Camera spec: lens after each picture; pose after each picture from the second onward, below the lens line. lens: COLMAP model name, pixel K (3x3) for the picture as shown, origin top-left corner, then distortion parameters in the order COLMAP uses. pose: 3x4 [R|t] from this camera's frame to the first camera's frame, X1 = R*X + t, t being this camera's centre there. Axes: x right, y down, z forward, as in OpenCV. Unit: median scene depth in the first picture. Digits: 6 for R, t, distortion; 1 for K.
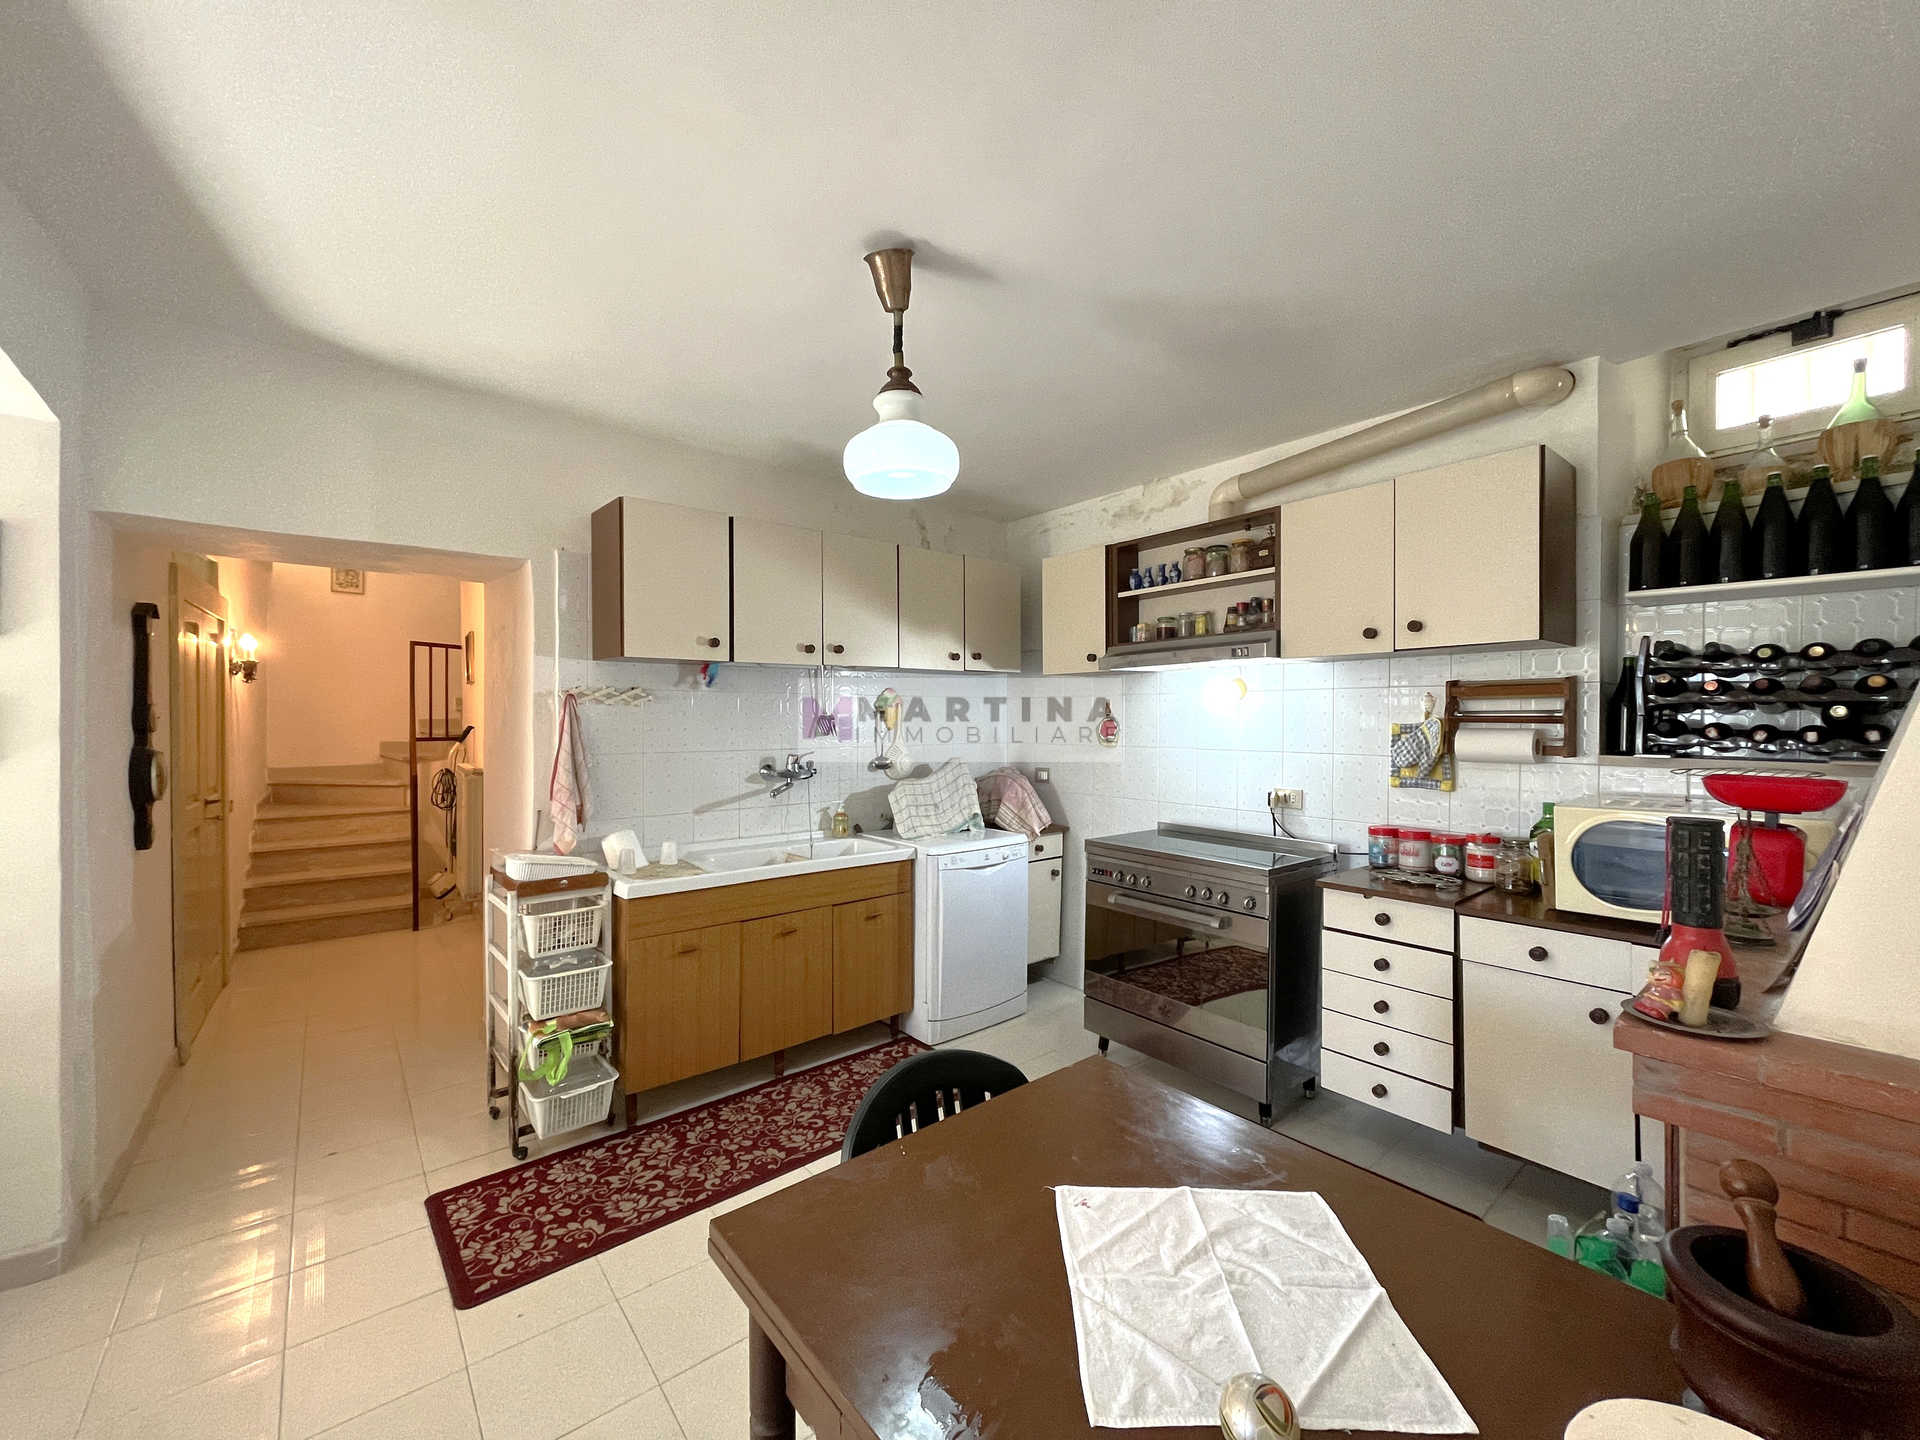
lens RADIAL K [[771.0, 0, 960.0], [0, 771.0, 720.0], [0, 0, 1]] dist [-0.002362, -0.000044]
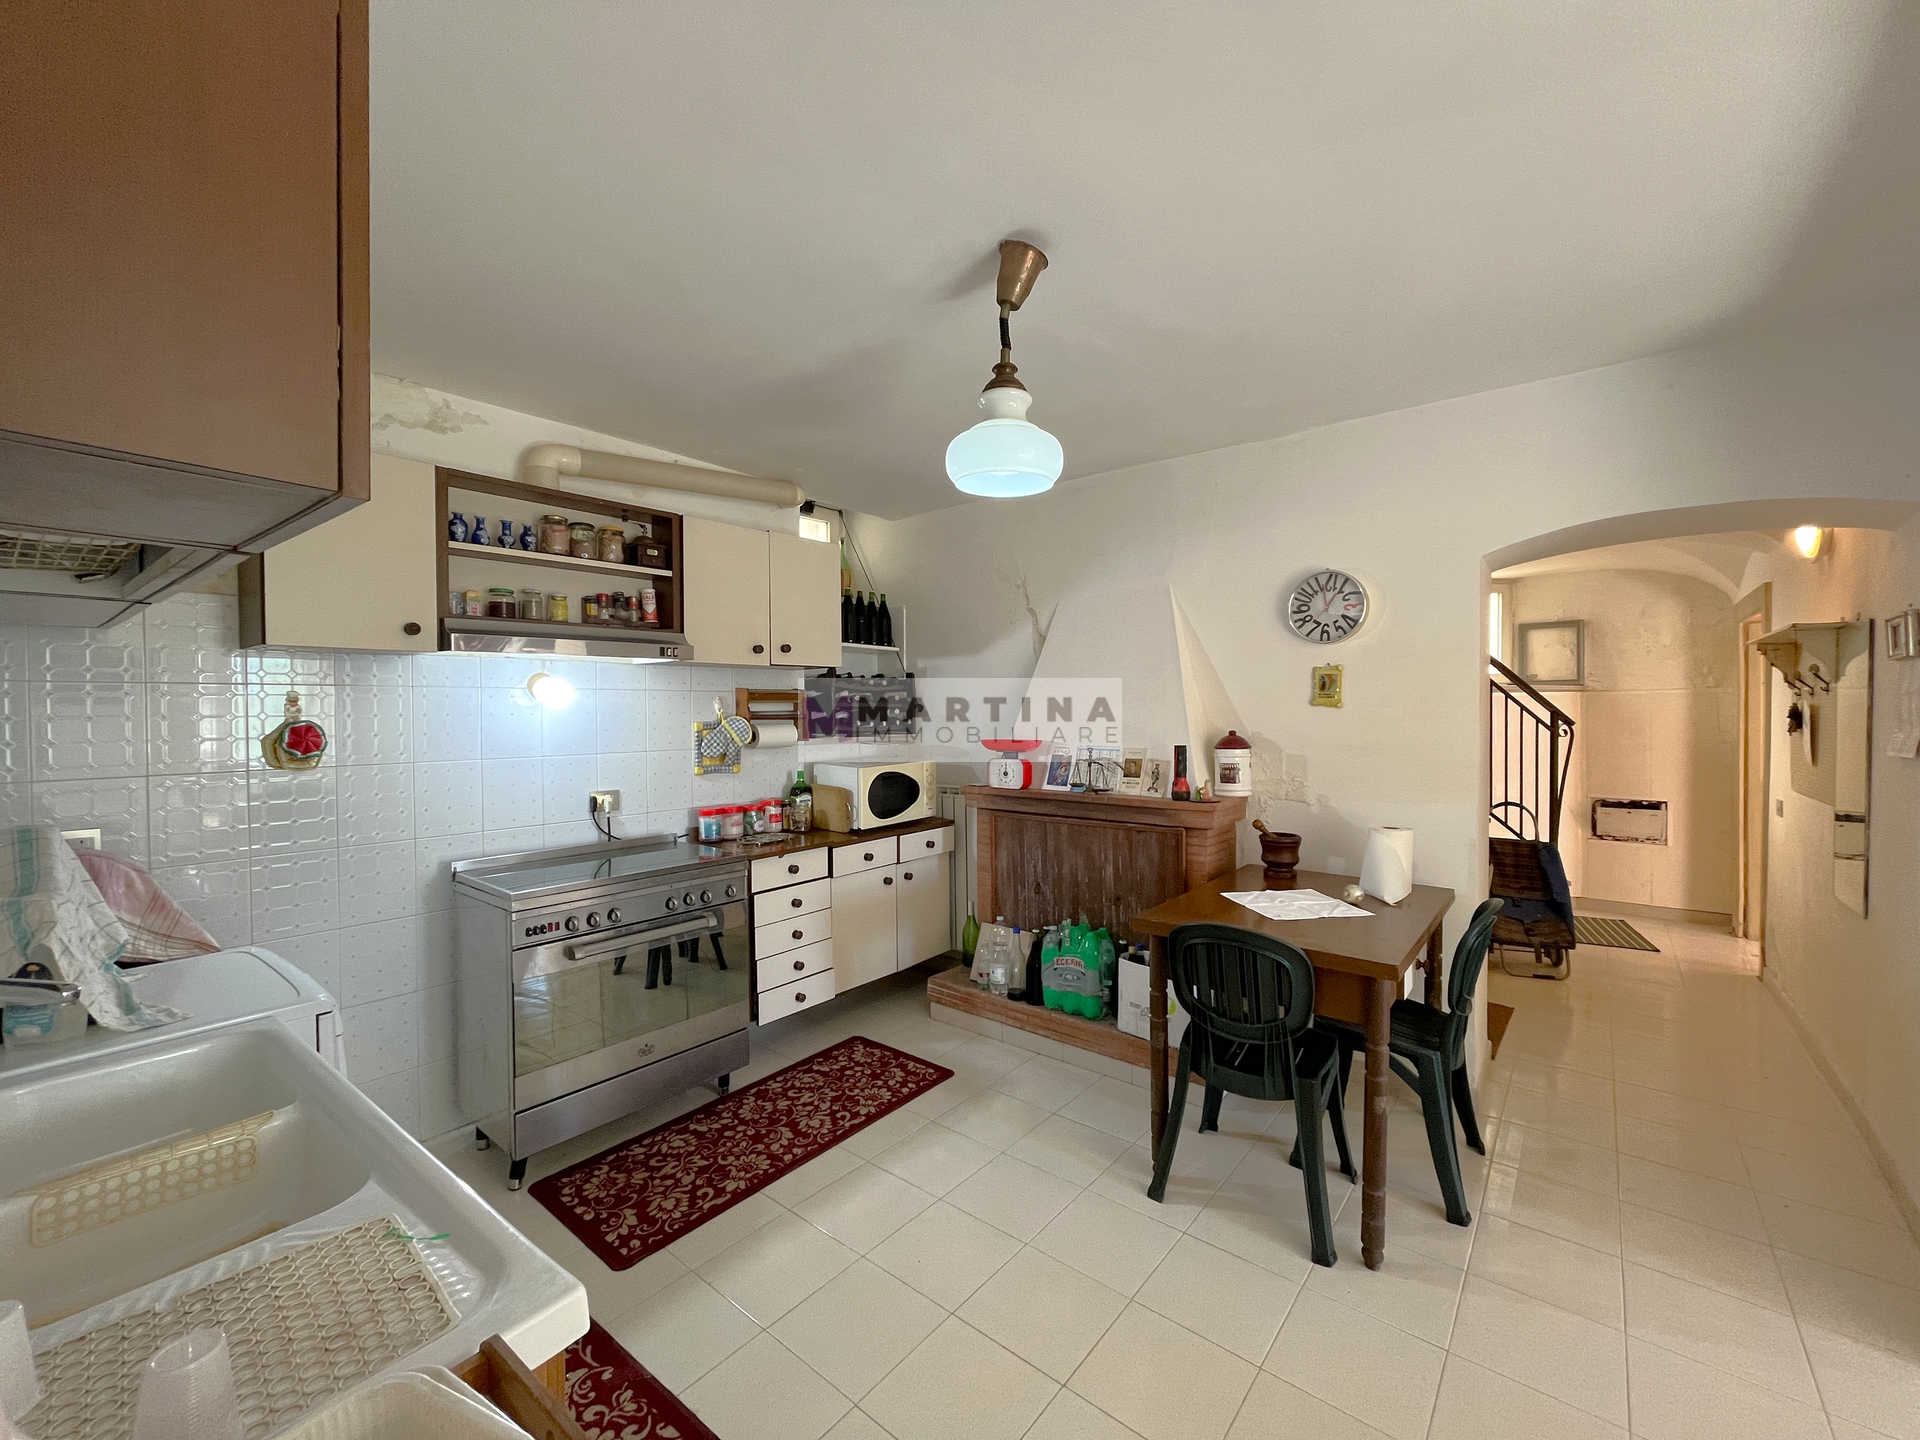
lens RADIAL K [[776.4, 0, 963.0], [0, 776.4, 723.5], [0, 0, 1]] dist [-0.000619, 0.000755]
pose [[-0.187390, -0.018437, 0.982113, -0.760861], [0.008603, 0.999755, 0.020409, -0.014921], [-0.982248, 0.012274, -0.187186, 0.904850]]
